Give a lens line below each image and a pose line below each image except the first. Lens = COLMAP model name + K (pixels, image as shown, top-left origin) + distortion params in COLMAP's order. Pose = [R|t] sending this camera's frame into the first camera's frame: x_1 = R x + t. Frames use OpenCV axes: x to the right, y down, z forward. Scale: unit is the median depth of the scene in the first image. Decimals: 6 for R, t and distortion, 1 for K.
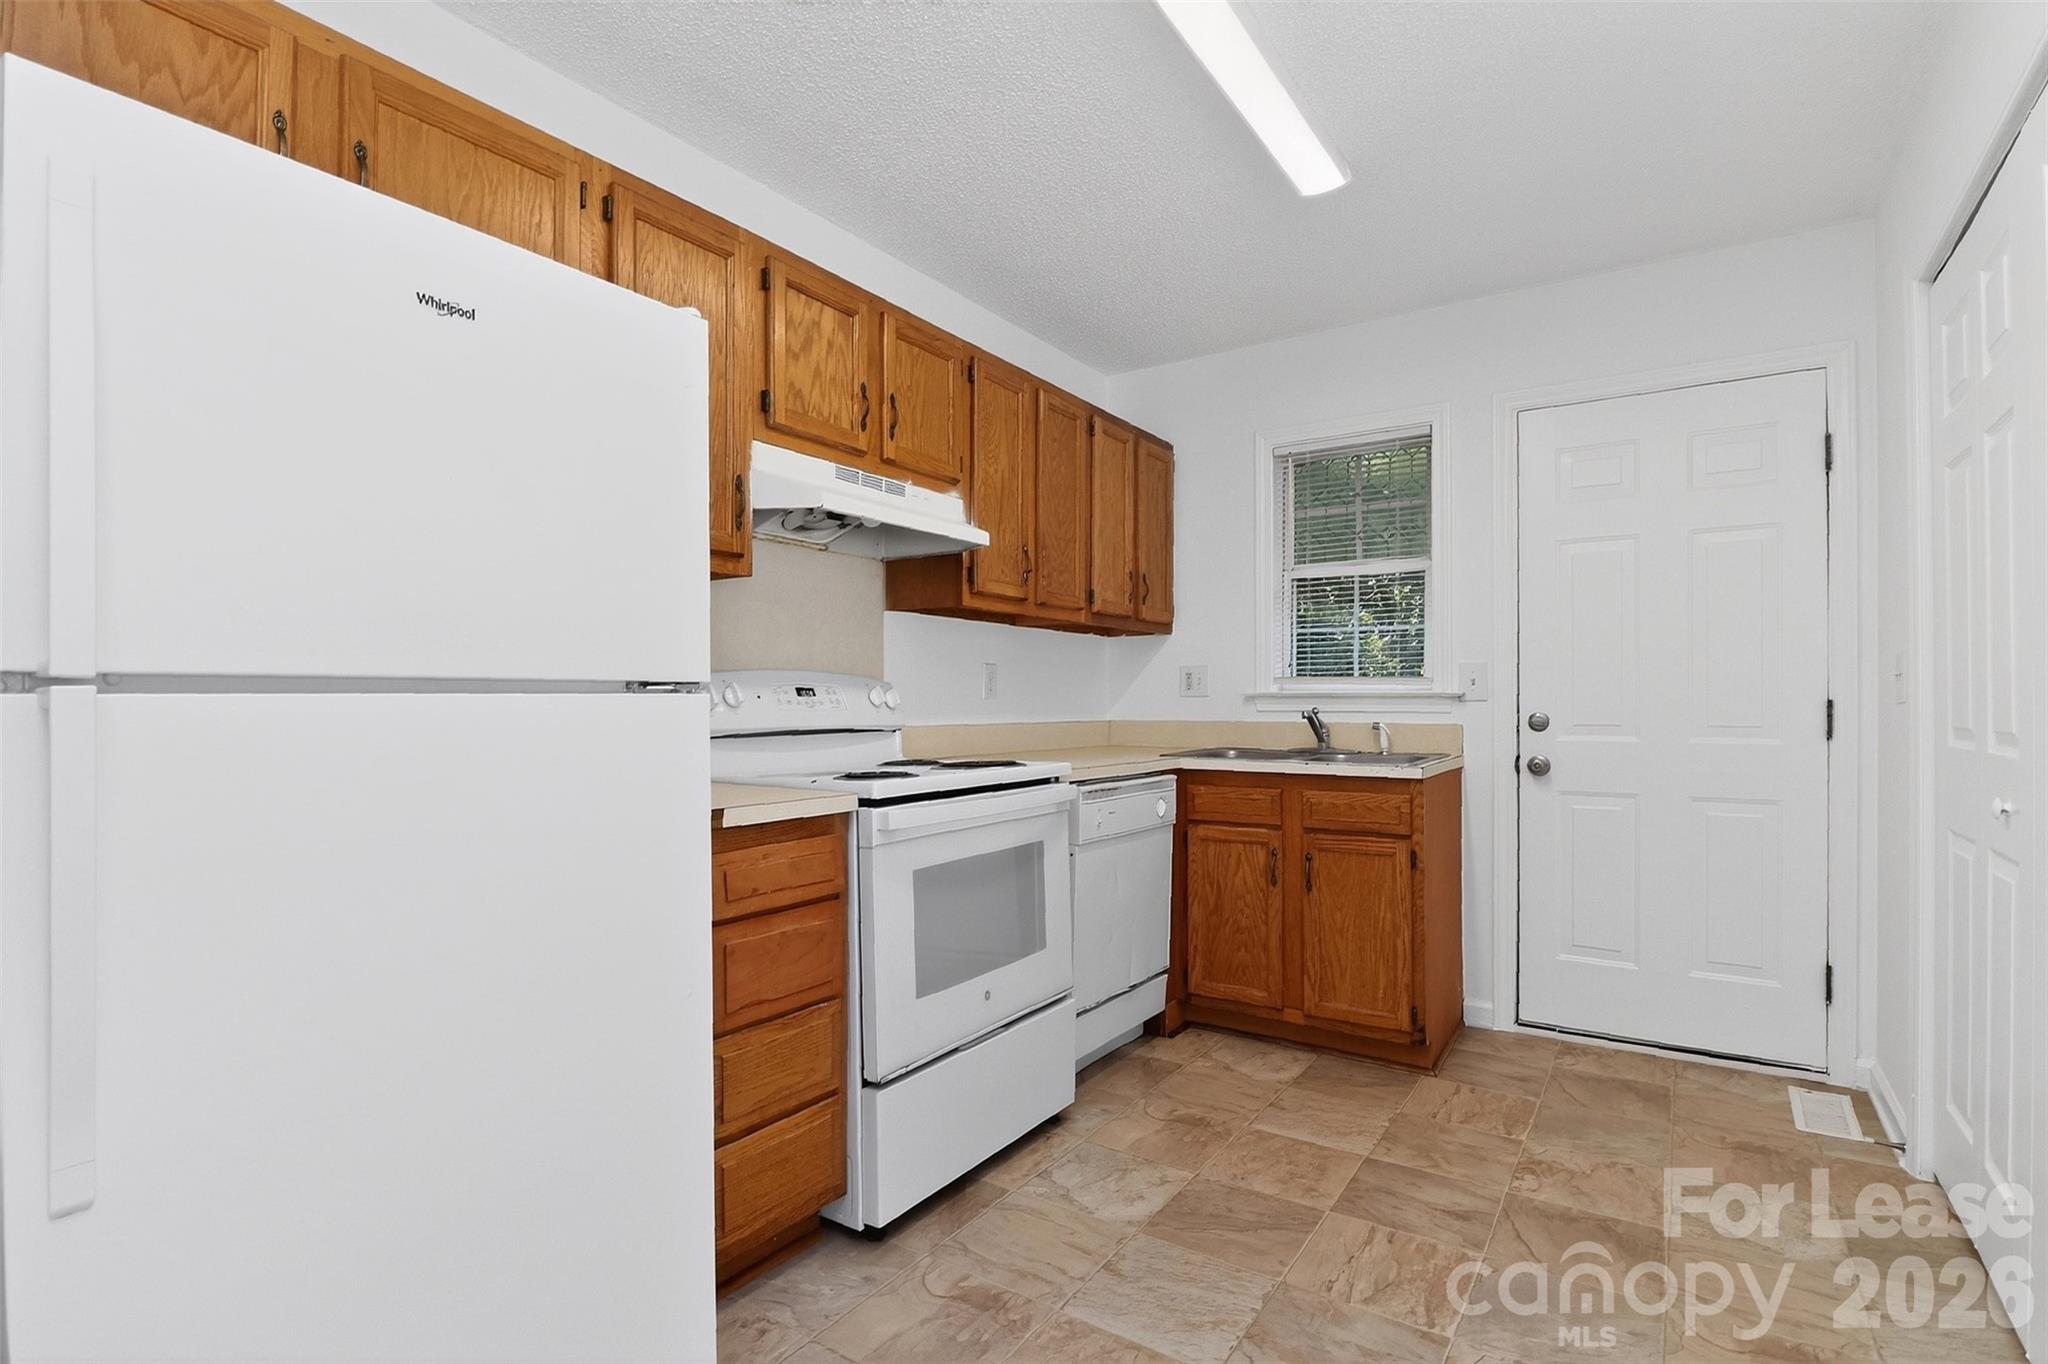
lens RADIAL K [[994.7, 0, 1059.0], [0, 994.7, 700.0], [0, 0, 1]] dist [0.000021, -0.004411]
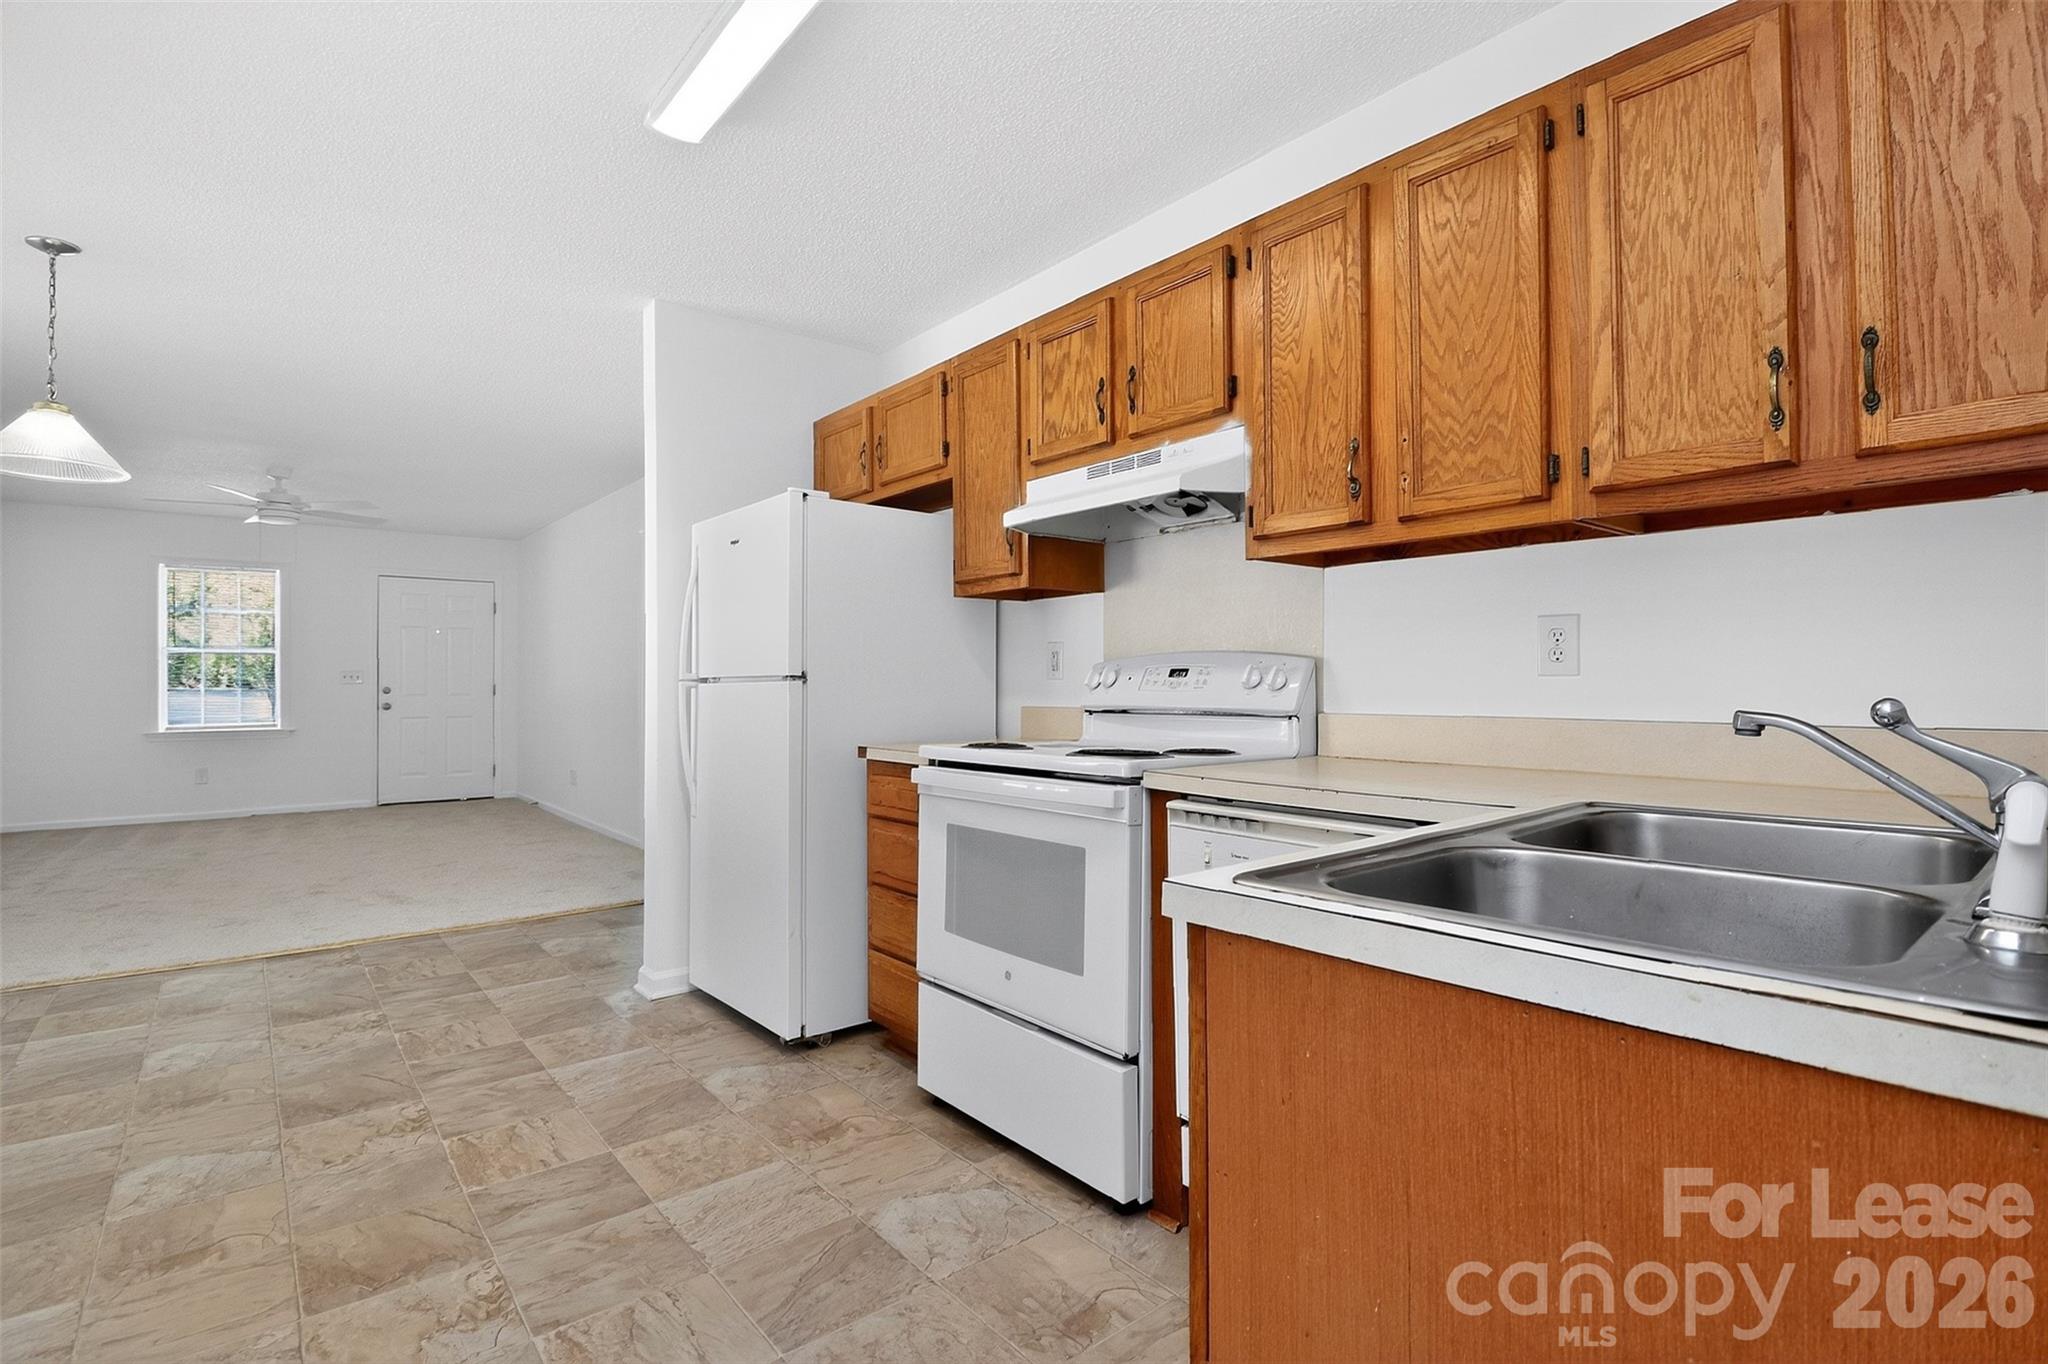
lens RADIAL K [[967.5, 0, 1019.6], [0, 967.5, 683.0], [0, 0, 1]] dist [-0.006129, -0.010098]
pose [[-0.318169, -0.001496, -0.948033, 0.844998], [0.007331, 0.999965, -0.004038, 0.005950], [0.948006, -0.008235, -0.318147, 1.317242]]
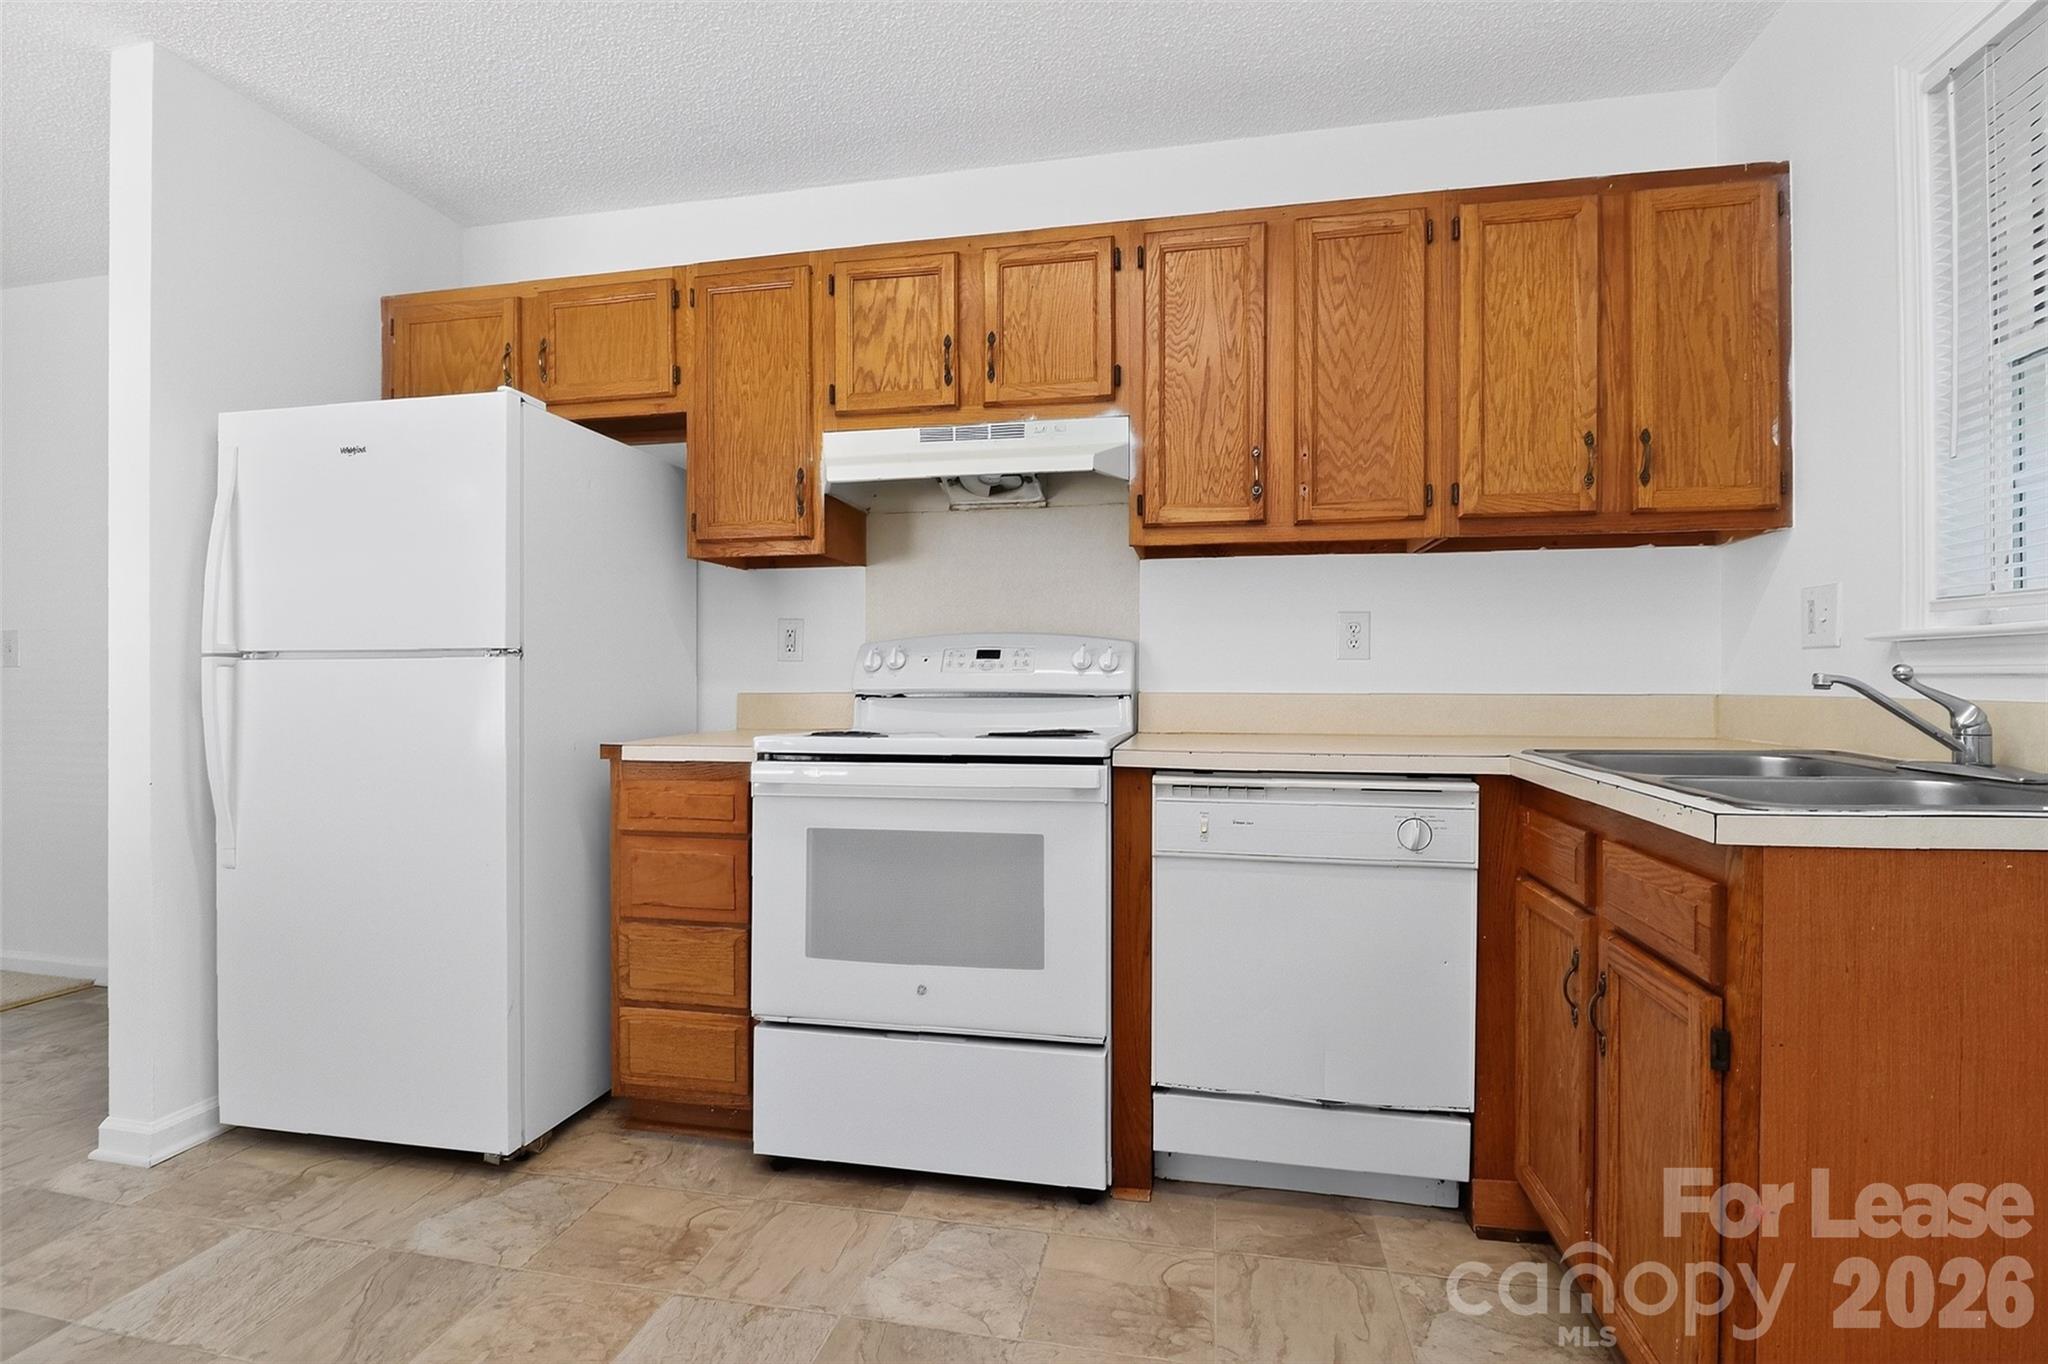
lens RADIAL K [[967.5, 0, 1021.8], [0, 967.5, 689.1], [0, 0, 1]] dist [-0.006129, -0.010098]
pose [[0.353489, 0.007341, -0.935410, 0.762658], [0.004693, 0.999943, 0.009621, 0.019908], [0.935427, -0.007791, 0.353434, 0.776377]]
